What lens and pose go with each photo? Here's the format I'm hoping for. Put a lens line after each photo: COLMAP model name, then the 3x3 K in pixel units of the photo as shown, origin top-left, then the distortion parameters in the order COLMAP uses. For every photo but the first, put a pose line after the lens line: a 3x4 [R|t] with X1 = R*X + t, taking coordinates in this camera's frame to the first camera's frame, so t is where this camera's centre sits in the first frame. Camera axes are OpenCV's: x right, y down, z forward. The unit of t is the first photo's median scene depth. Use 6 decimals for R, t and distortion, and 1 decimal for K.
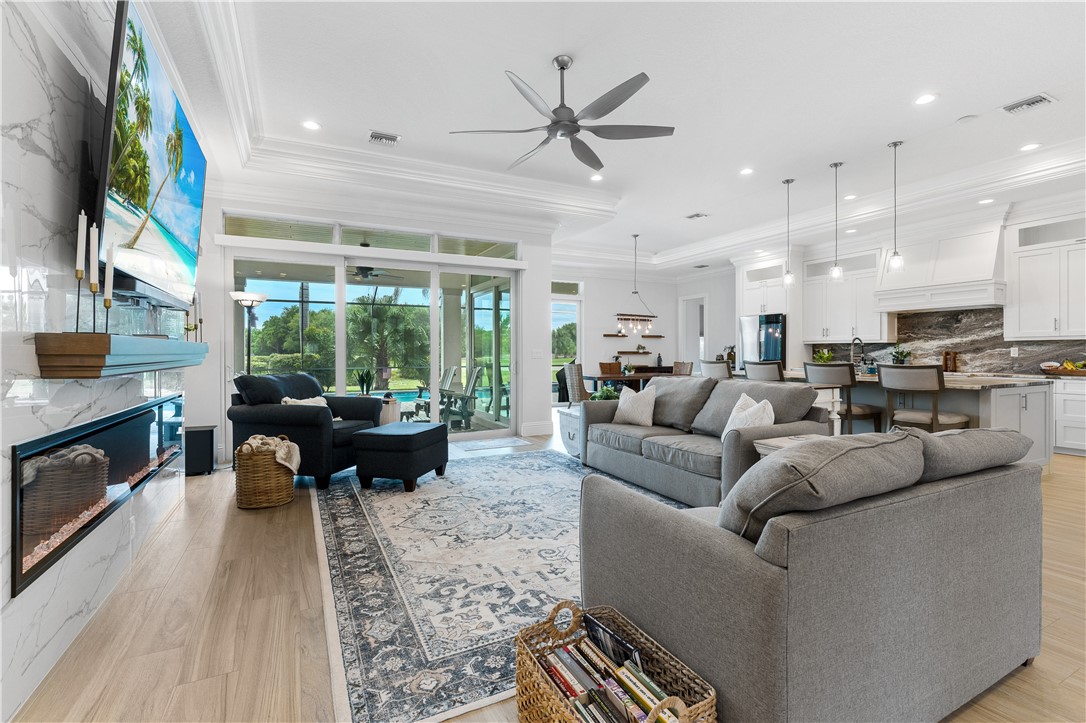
lens RADIAL K [[491.1, 0, 541.4], [0, 491.1, 354.6], [0, 0, 1]] dist [-0.011416, 0.000344]
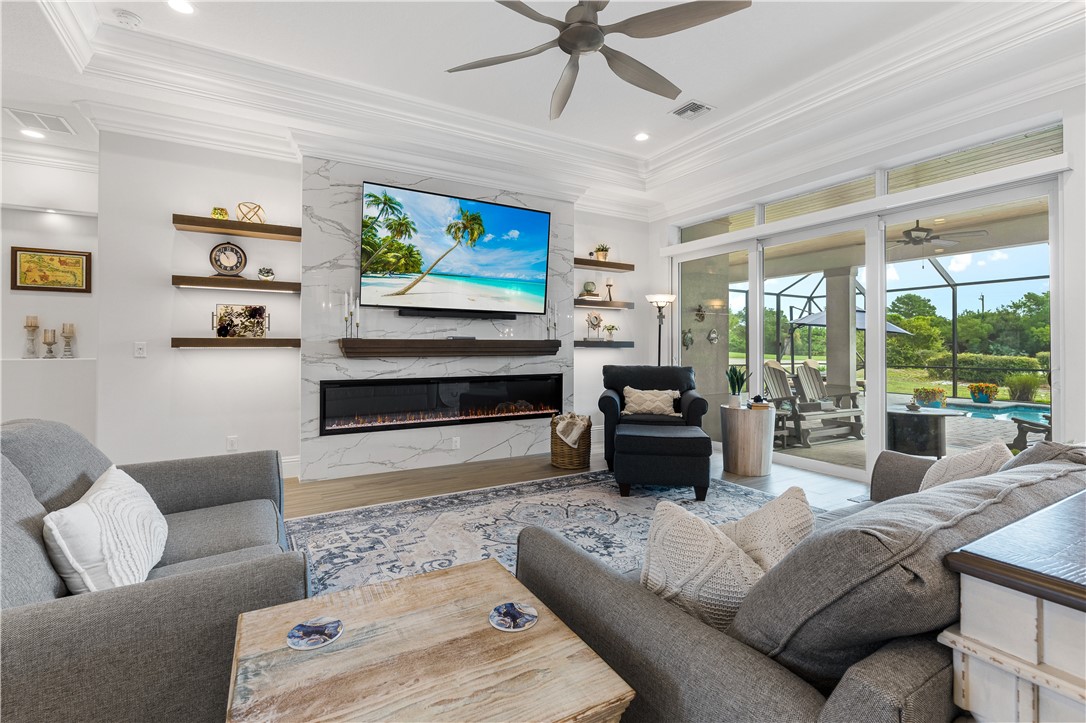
lens RADIAL K [[491.1, 0, 536.9], [0, 491.1, 344.8], [0, 0, 1]] dist [-0.011416, 0.000344]
pose [[0.052920, -0.007876, -0.998568, 0.959227], [-0.005391, 0.999952, -0.008173, 0.000136], [0.998584, 0.005816, 0.052875, 1.145358]]
